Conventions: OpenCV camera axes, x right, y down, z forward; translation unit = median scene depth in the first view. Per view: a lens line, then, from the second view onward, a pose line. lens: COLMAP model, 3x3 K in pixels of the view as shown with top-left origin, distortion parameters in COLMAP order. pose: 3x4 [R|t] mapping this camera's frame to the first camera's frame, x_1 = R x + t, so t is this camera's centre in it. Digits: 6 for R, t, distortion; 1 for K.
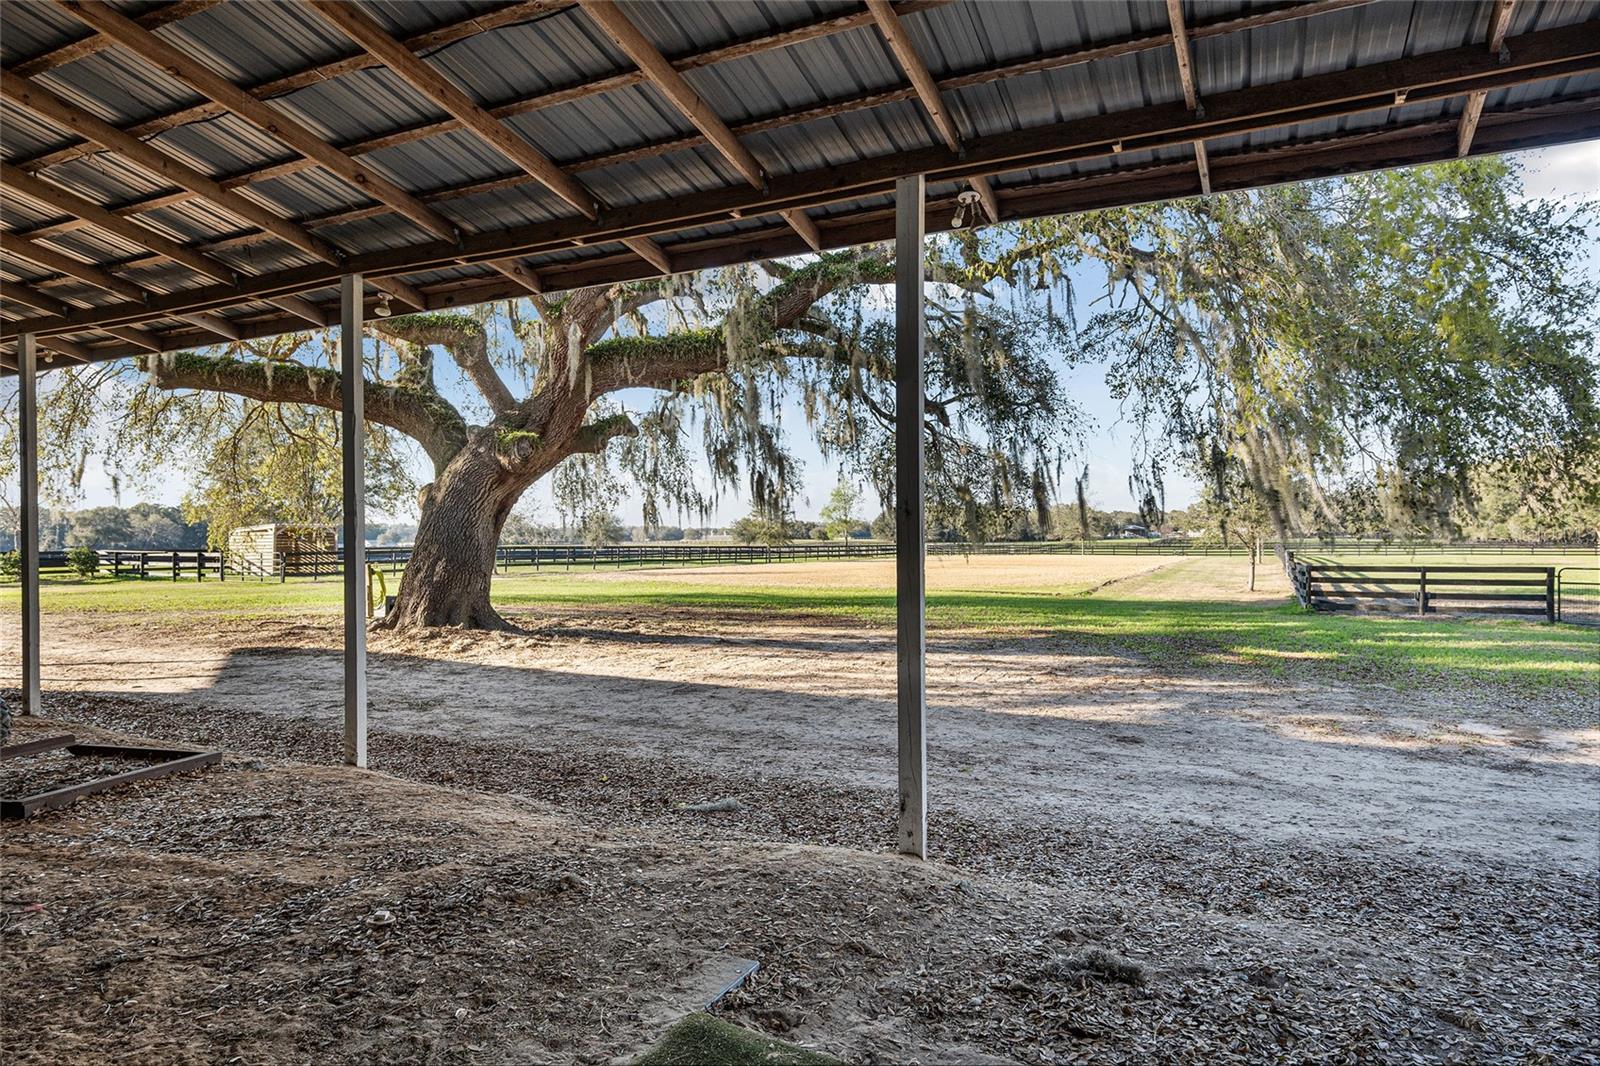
lens RADIAL K [[948.7, 0, 800.0], [0, 948.7, 533.0], [0, 0, 1]] dist [0.004434, 0.002042]
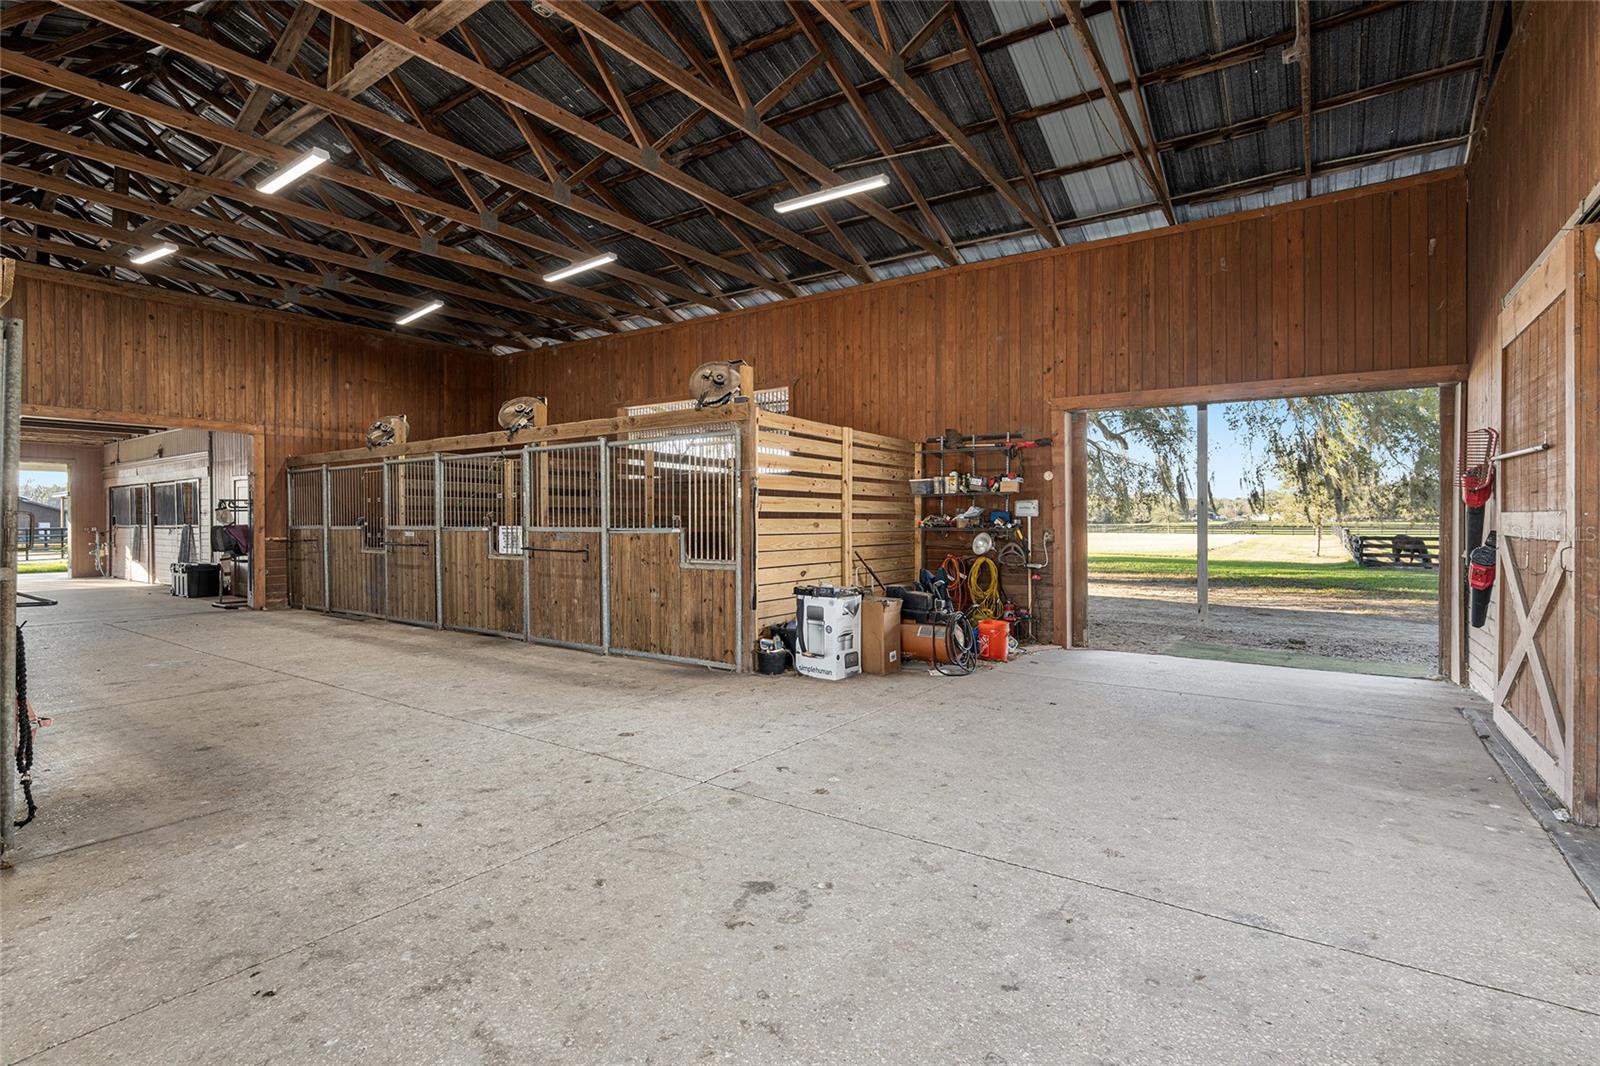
lens RADIAL K [[772.2, 0, 800.0], [0, 772.2, 533.0], [0, 0, 1]] dist [0.000228, 0.000129]
pose [[0.990143, -0.001648, -0.140053, -0.207135], [0.004370, 0.999807, 0.019130, 0.004521], [0.139994, -0.019554, 0.989959, -0.396859]]
